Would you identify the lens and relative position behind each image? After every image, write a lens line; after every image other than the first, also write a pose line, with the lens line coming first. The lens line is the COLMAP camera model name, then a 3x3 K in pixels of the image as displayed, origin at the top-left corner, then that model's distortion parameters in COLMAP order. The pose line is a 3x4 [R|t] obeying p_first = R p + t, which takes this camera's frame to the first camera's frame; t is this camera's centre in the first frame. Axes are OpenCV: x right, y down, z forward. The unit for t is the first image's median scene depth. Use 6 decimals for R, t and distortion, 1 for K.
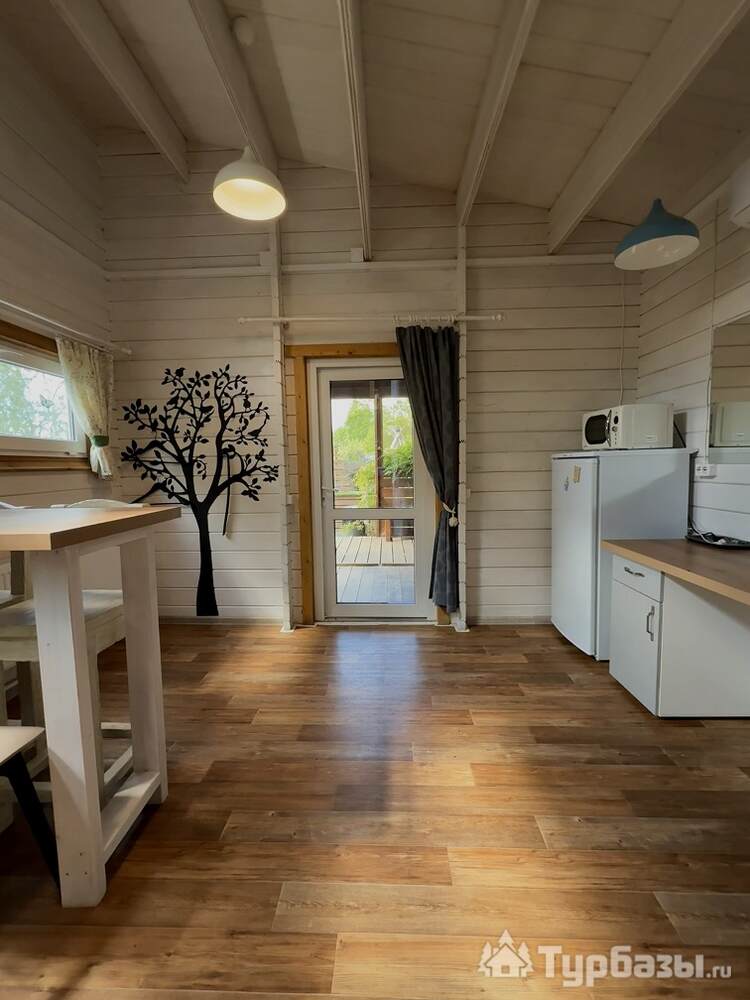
lens RADIAL K [[438.2, 0, 371.6], [0, 438.2, 505.0], [0, 0, 1]] dist [-0.011934, -0.000194]
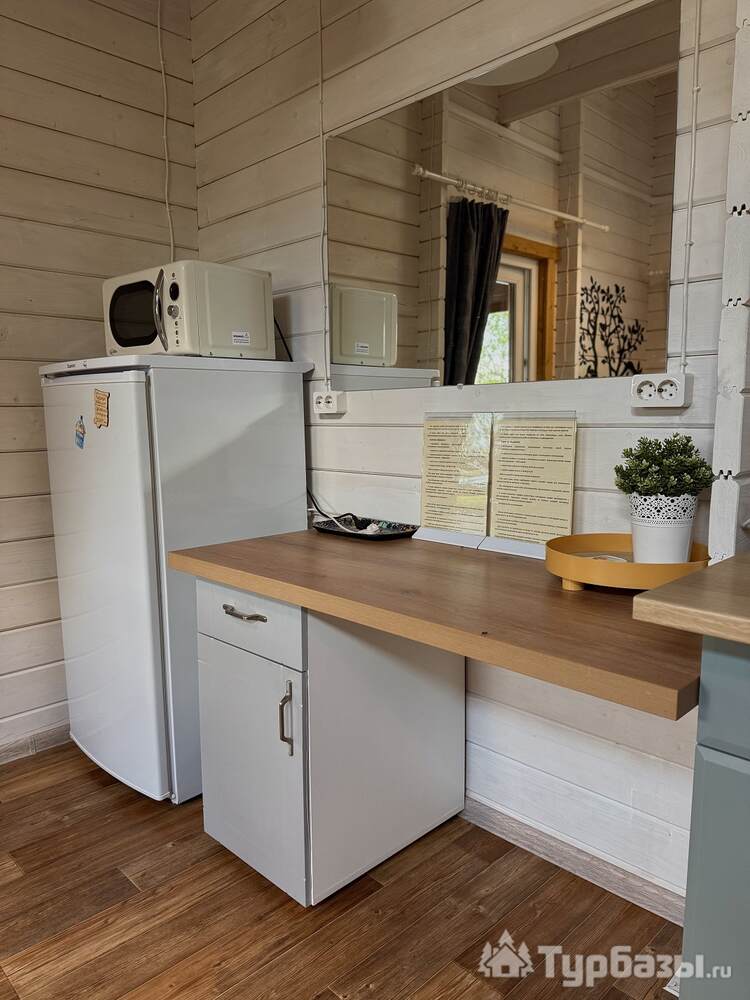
lens RADIAL K [[717.9, 0, 375.0], [0, 717.9, 500.0], [0, 0, 1]] dist [0.086548, -0.123759]
pose [[0.689772, -0.076043, 0.720023, 0.133468], [0.066602, 0.996917, 0.041482, 0.009568], [-0.720957, 0.019342, 0.692710, 0.313969]]
